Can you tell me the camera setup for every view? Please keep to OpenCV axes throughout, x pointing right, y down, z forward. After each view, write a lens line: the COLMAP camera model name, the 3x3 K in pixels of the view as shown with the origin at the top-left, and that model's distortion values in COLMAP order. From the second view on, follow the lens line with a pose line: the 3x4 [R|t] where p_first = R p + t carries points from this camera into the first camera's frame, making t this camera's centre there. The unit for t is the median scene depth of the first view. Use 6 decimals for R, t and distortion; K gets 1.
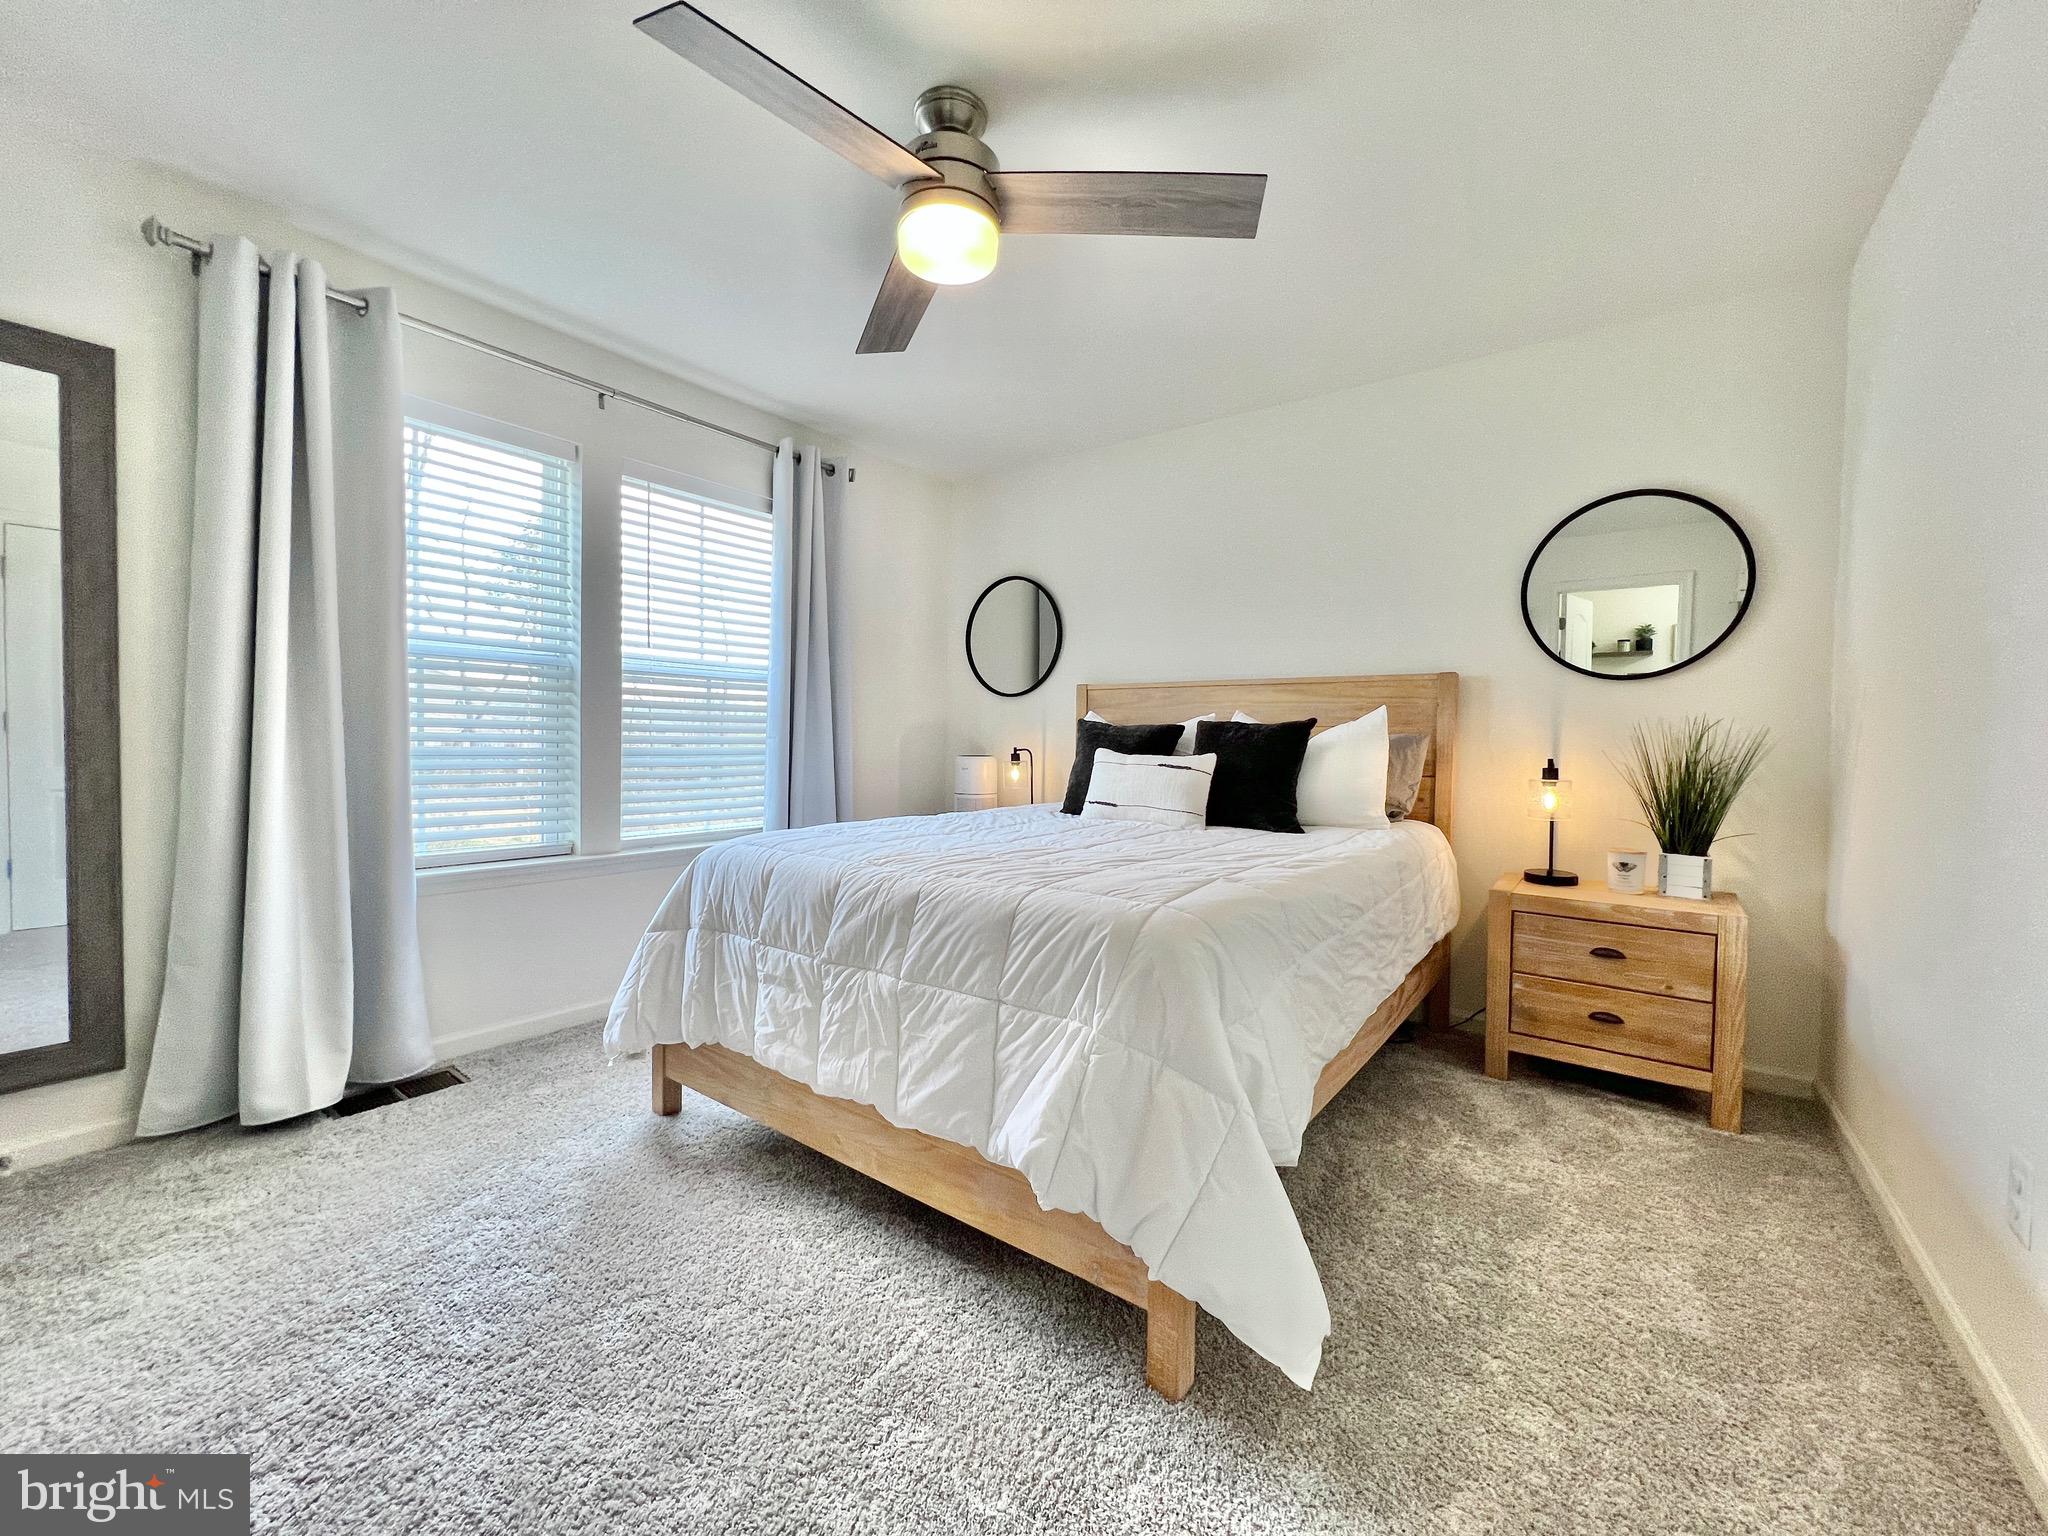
lens RADIAL K [[812.0, 0, 1037.2], [0, 812.0, 764.1], [0, 0, 1]] dist [-0.000251, 0.000022]
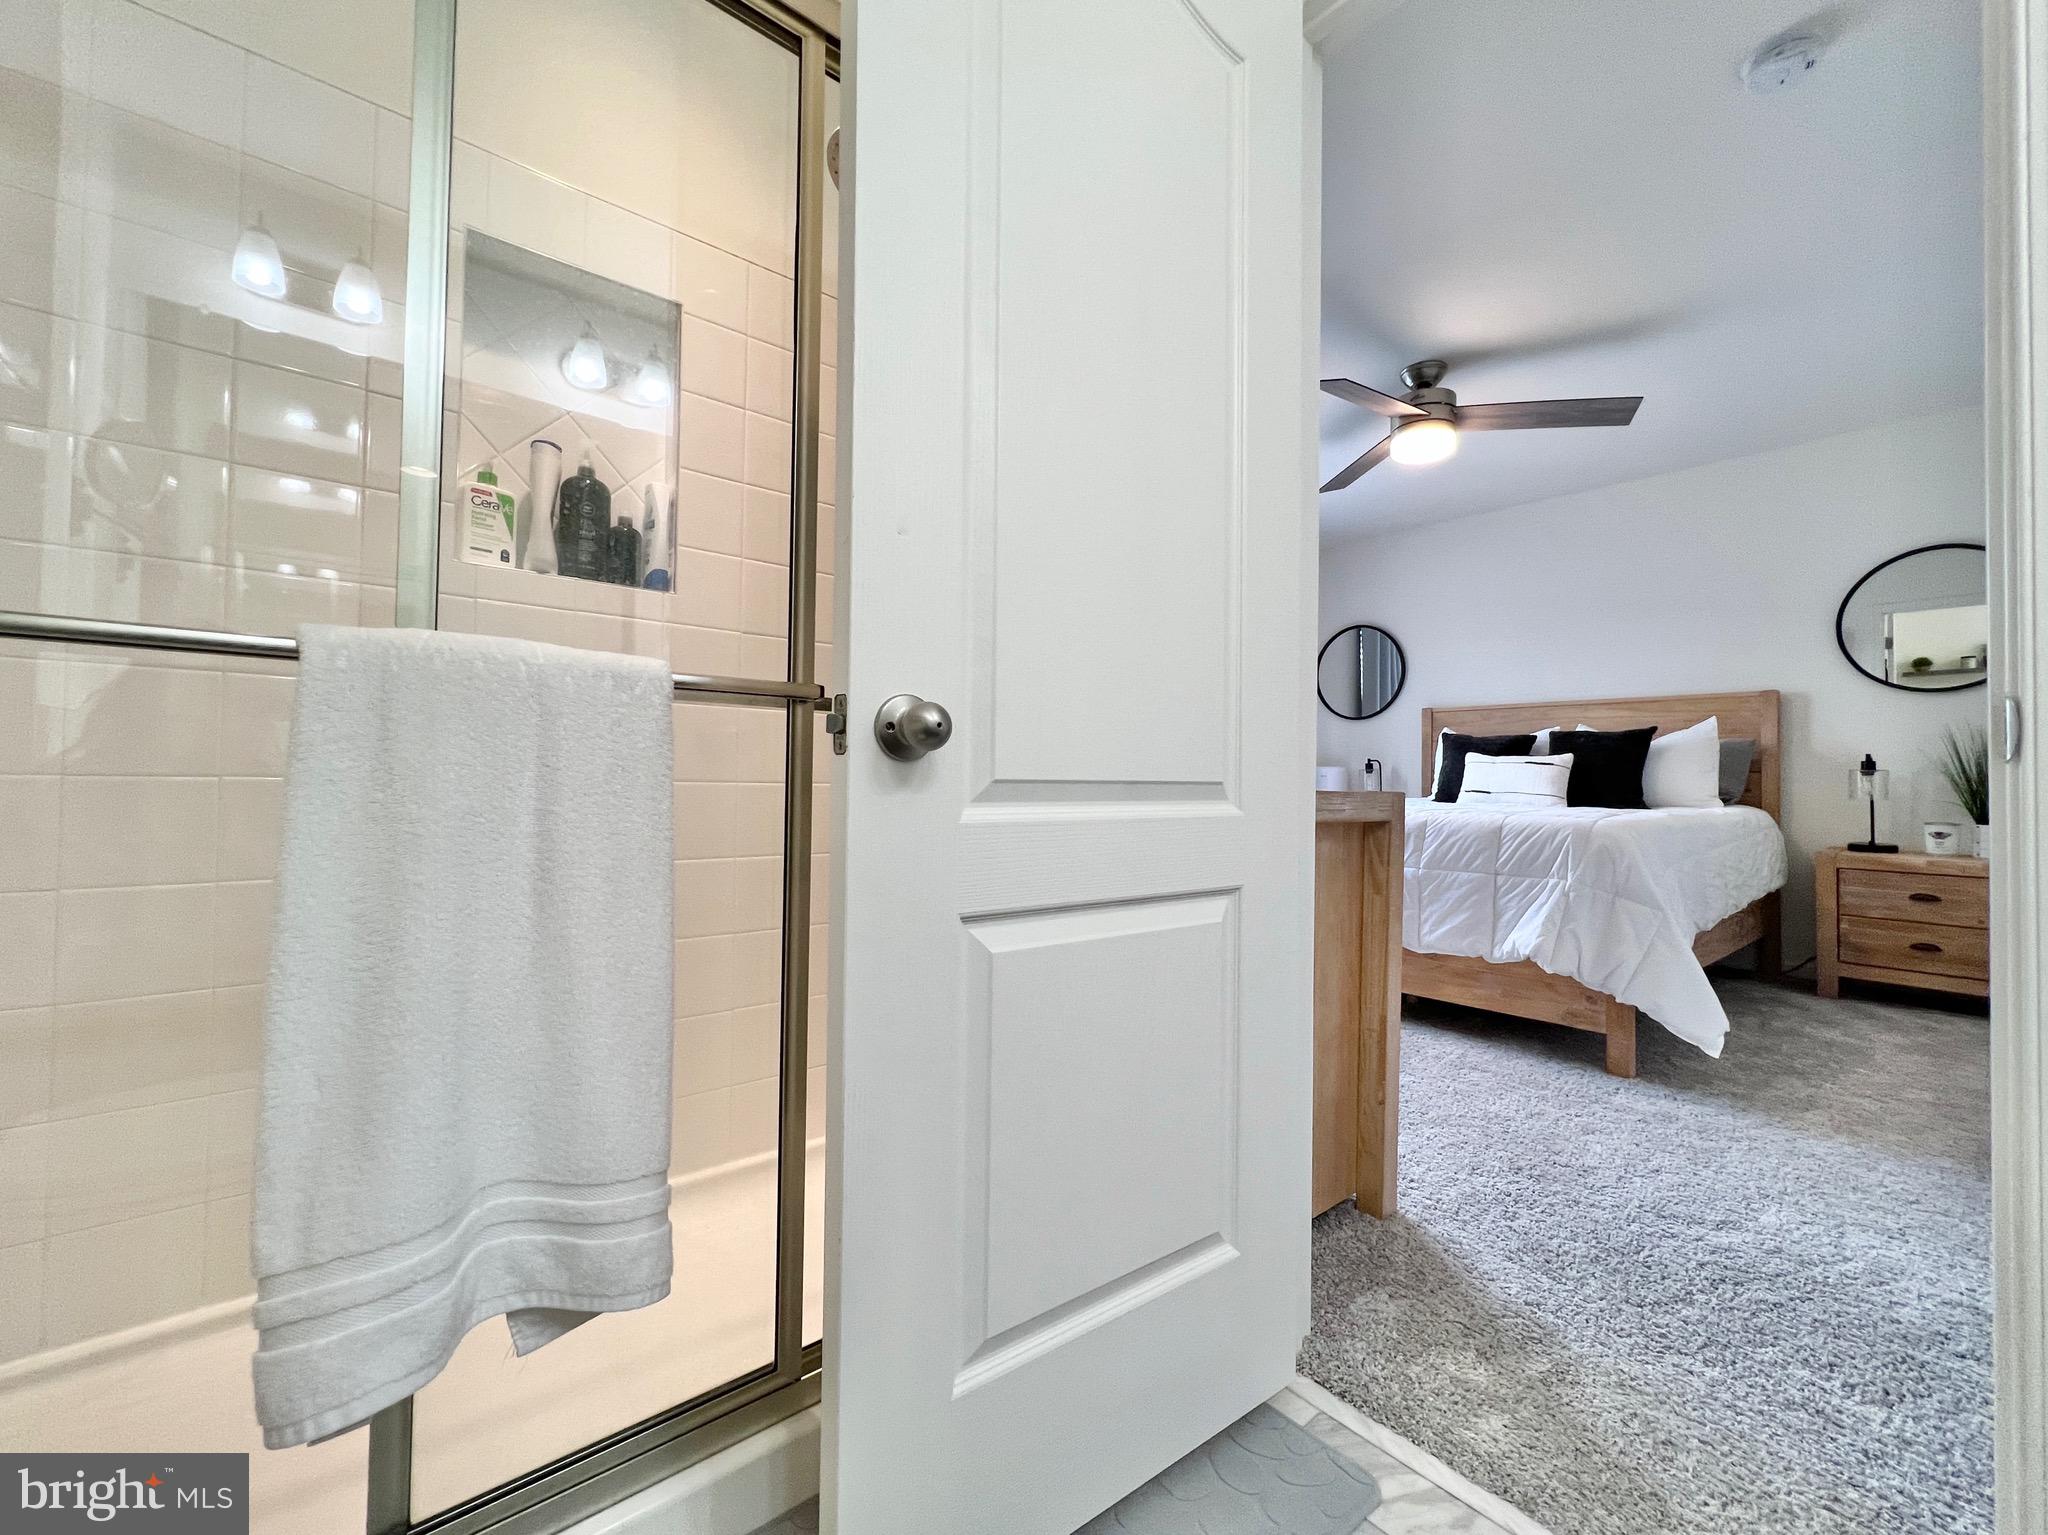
lens RADIAL K [[840.7, 0, 1021.5], [0, 840.7, 763.3], [0, 0, 1]] dist [-0.000981, 0.000406]
pose [[0.971440, -0.005652, -0.237217, -0.377025], [-0.006372, 0.998734, -0.049890, 0.087478], [0.237199, 0.049977, 0.970175, -0.646903]]
